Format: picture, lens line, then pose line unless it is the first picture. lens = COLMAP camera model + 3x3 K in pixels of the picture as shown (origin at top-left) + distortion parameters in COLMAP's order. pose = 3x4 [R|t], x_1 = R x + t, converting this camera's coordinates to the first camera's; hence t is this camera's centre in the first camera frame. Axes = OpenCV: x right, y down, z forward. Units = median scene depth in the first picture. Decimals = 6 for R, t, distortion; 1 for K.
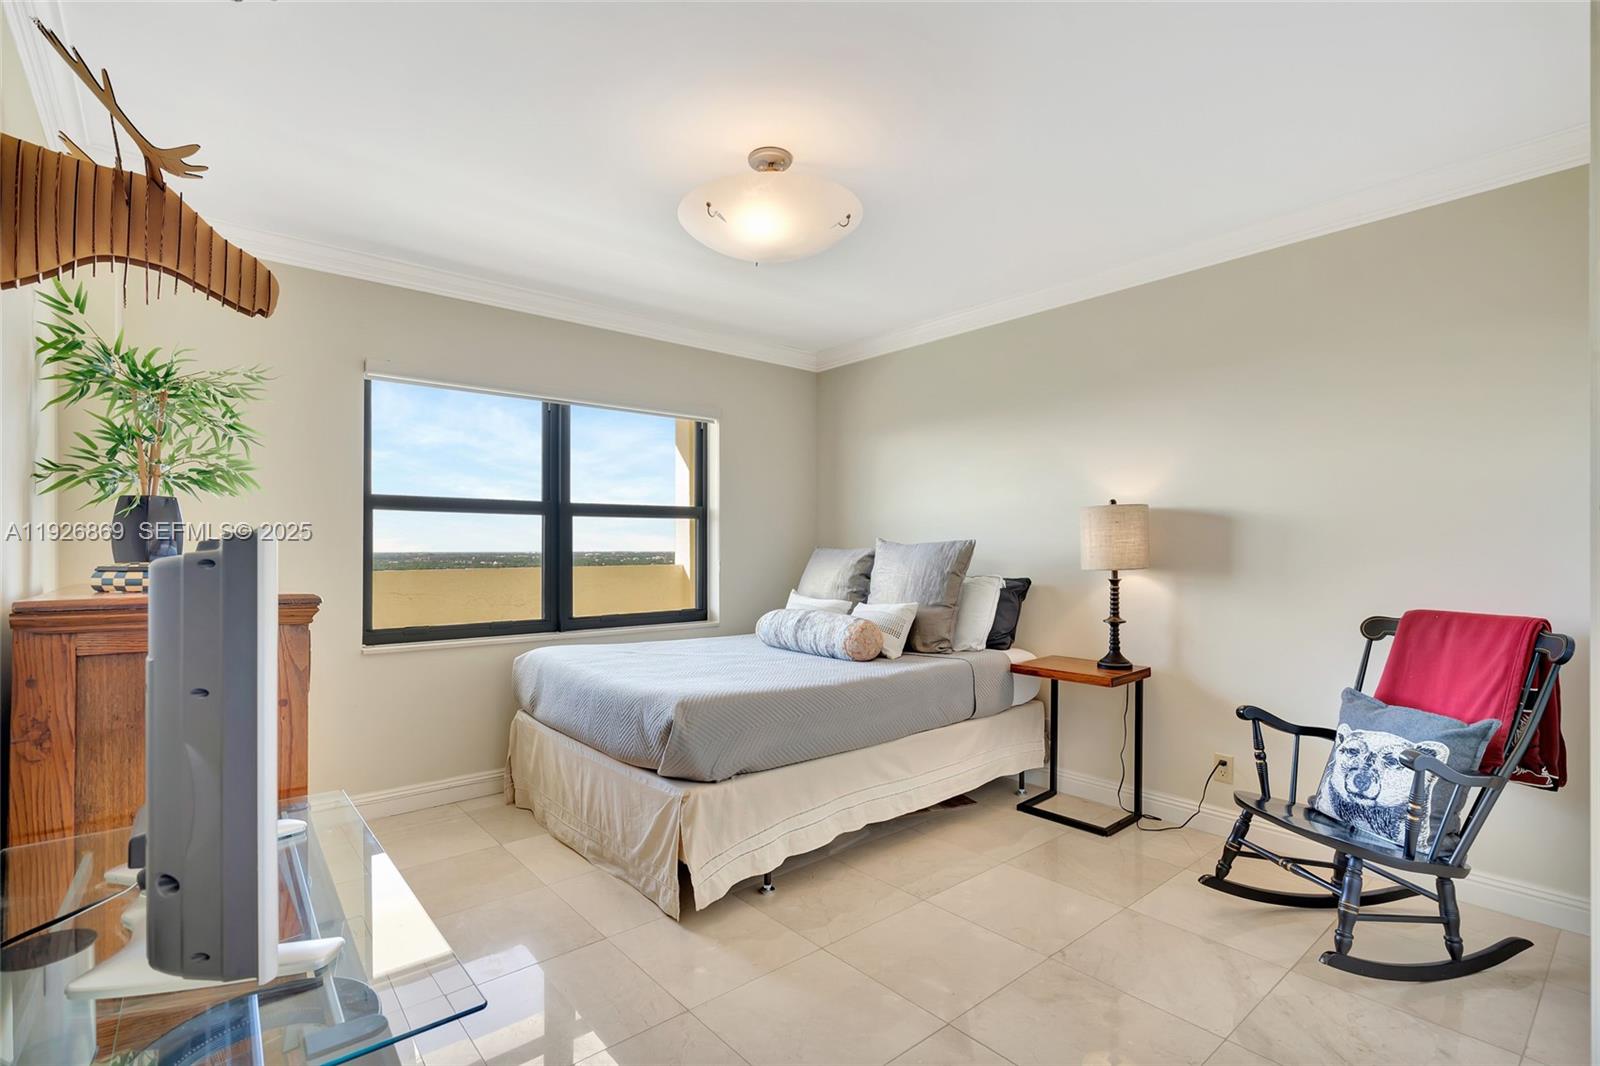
lens RADIAL K [[737.6, 0, 800.0], [0, 737.6, 533.0], [0, 0, 1]] dist [-0.001658, 0.000631]
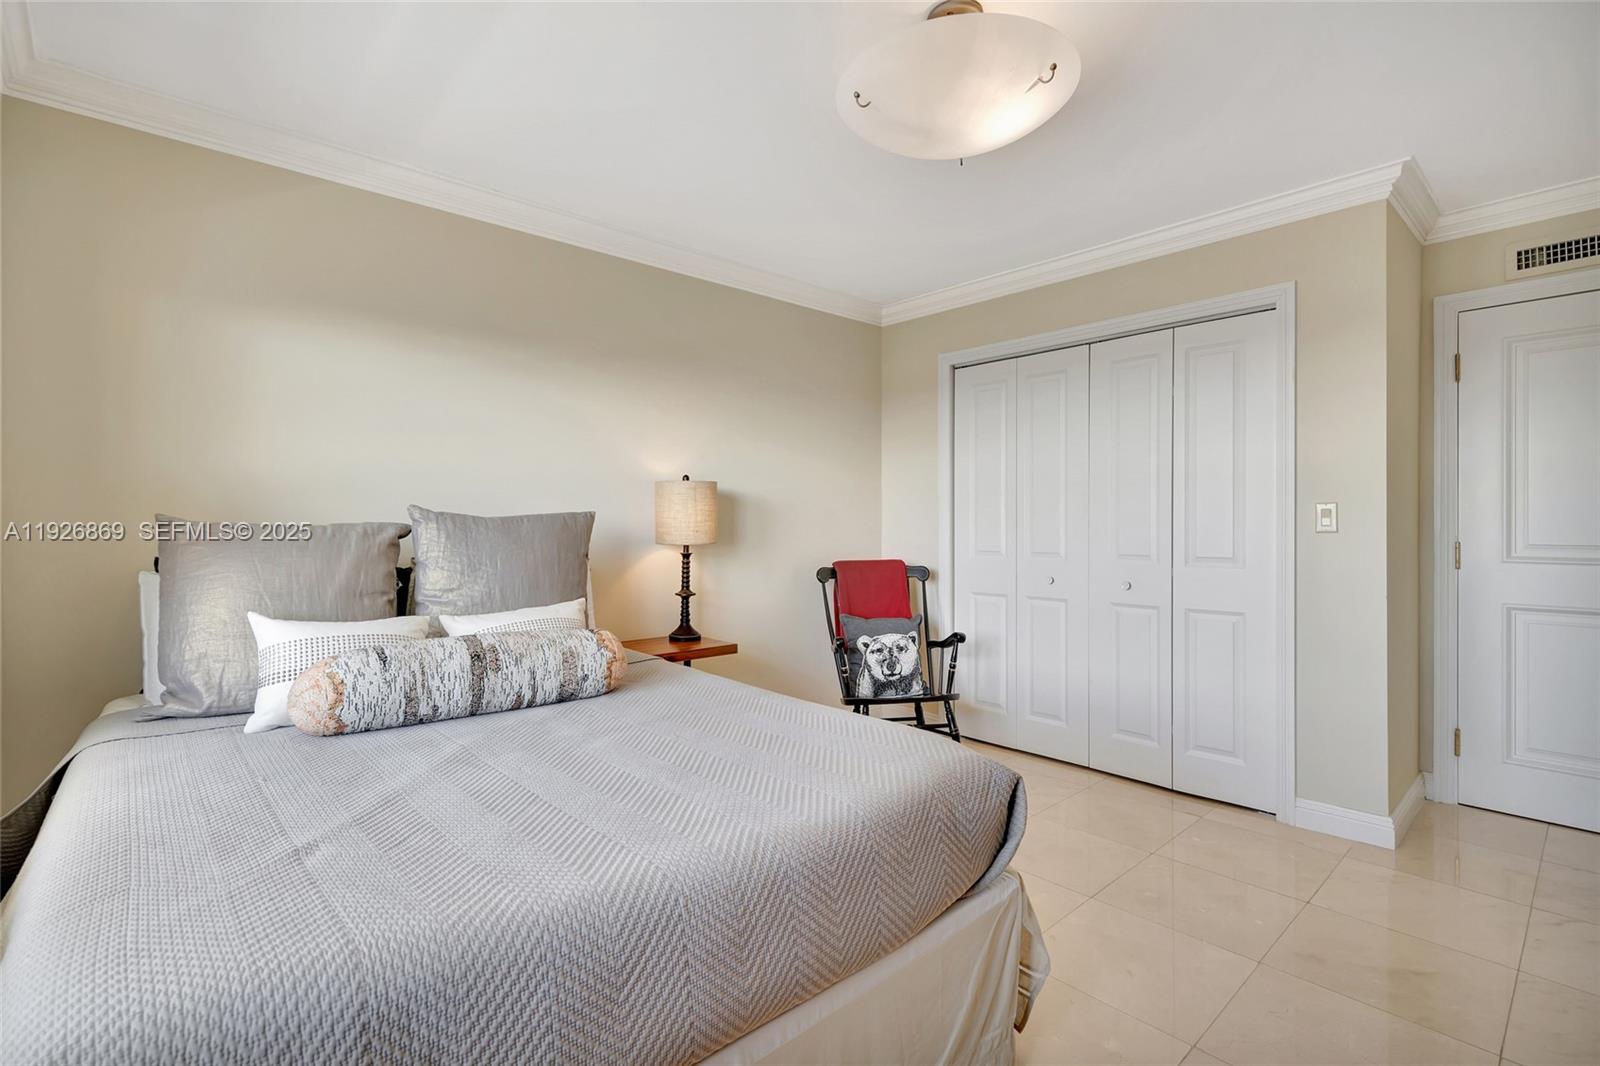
lens RADIAL K [[737.6, 0, 800.0], [0, 737.6, 533.0], [0, 0, 1]] dist [-0.001658, 0.000631]
pose [[-0.032292, -0.008069, 0.999446, -0.604302], [-0.019970, 0.999773, 0.007427, 0.023798], [-0.999279, -0.019719, -0.032446, 0.883193]]
